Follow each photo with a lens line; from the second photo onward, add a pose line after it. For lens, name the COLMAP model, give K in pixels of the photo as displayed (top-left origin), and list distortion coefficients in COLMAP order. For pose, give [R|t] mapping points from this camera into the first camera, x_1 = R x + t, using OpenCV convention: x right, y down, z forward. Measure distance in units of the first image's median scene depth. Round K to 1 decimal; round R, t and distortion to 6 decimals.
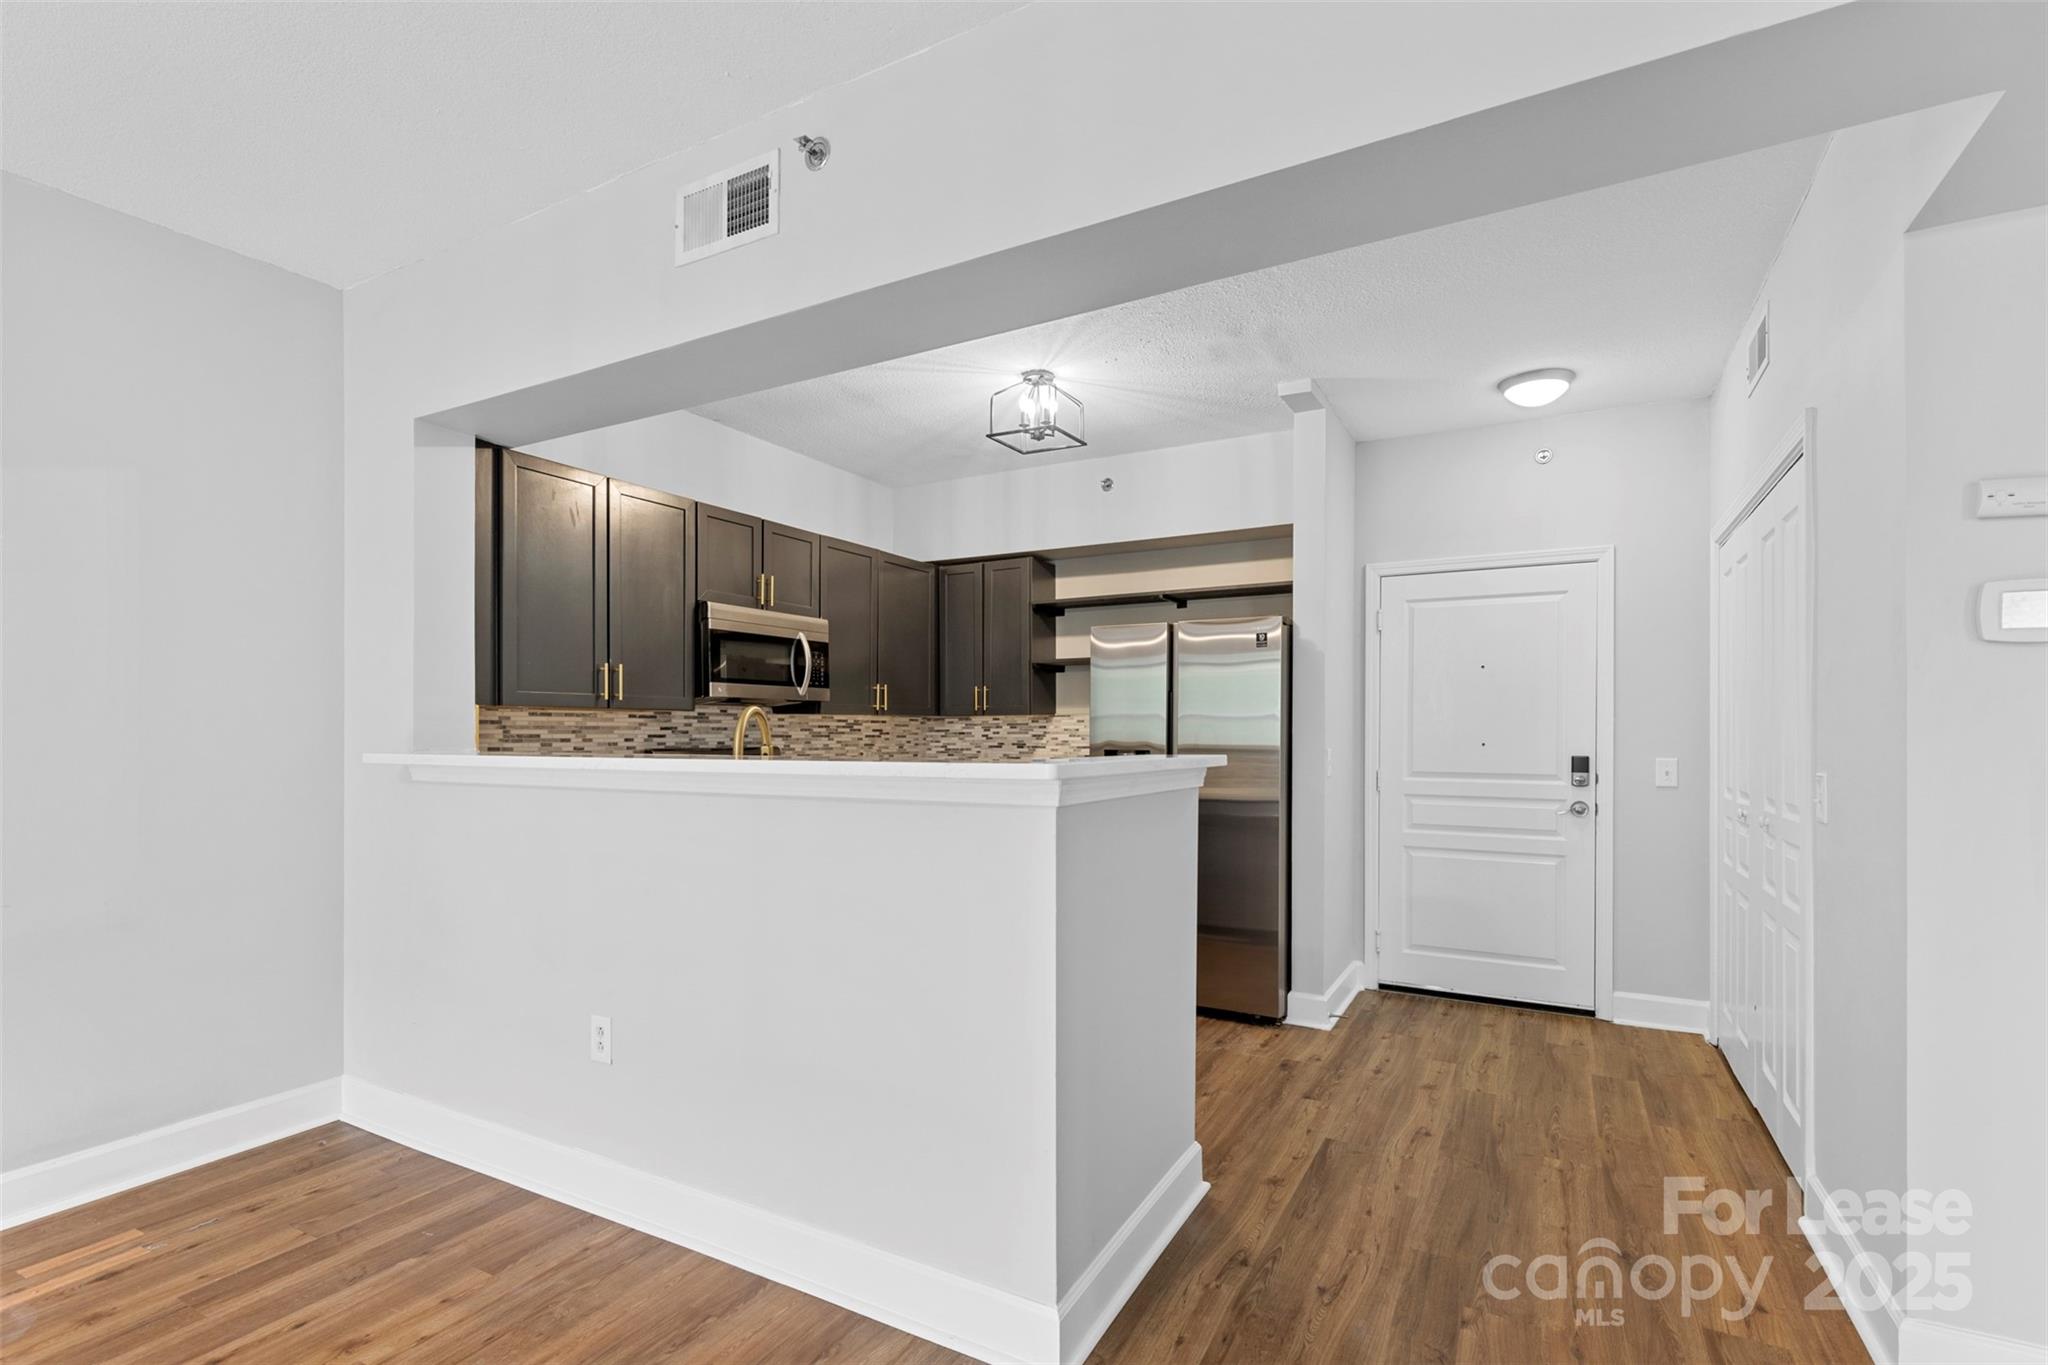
lens RADIAL K [[961.1, 0, 1025.4], [0, 961.1, 740.7], [0, 0, 1]] dist [0.024544, -0.000124]
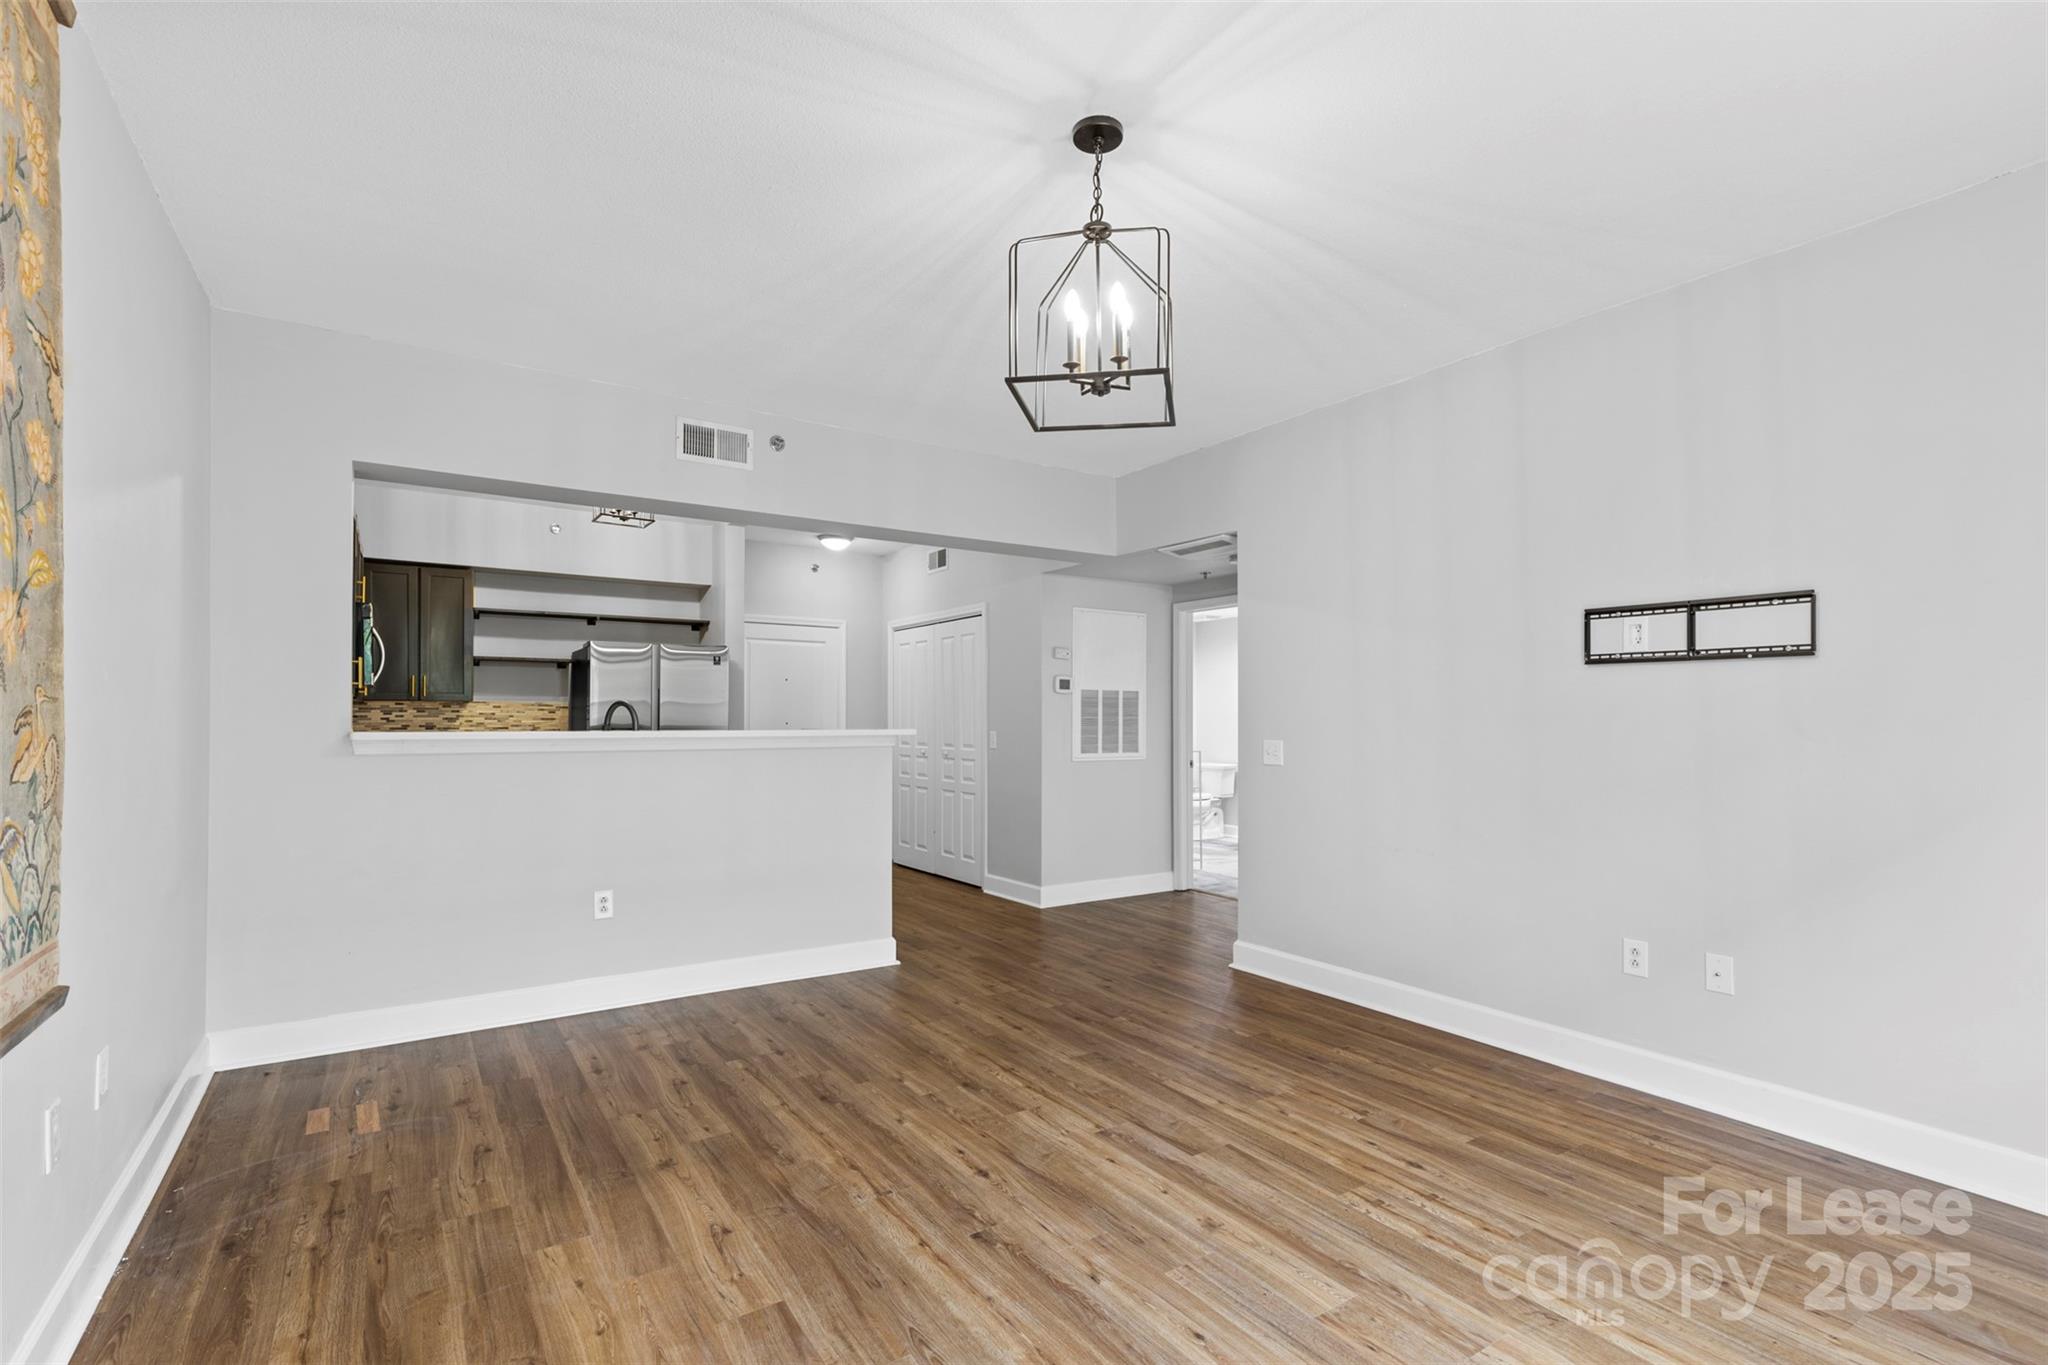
lens RADIAL K [[942.9, 0, 1021.6], [0, 942.9, 720.8], [0, 0, 1]] dist [-0.002564, -0.000478]
pose [[0.469186, -0.003961, 0.883090, -0.694380], [0.006552, 0.999978, 0.001004, 0.000976], [-0.883075, 0.005315, 0.469202, -0.167018]]
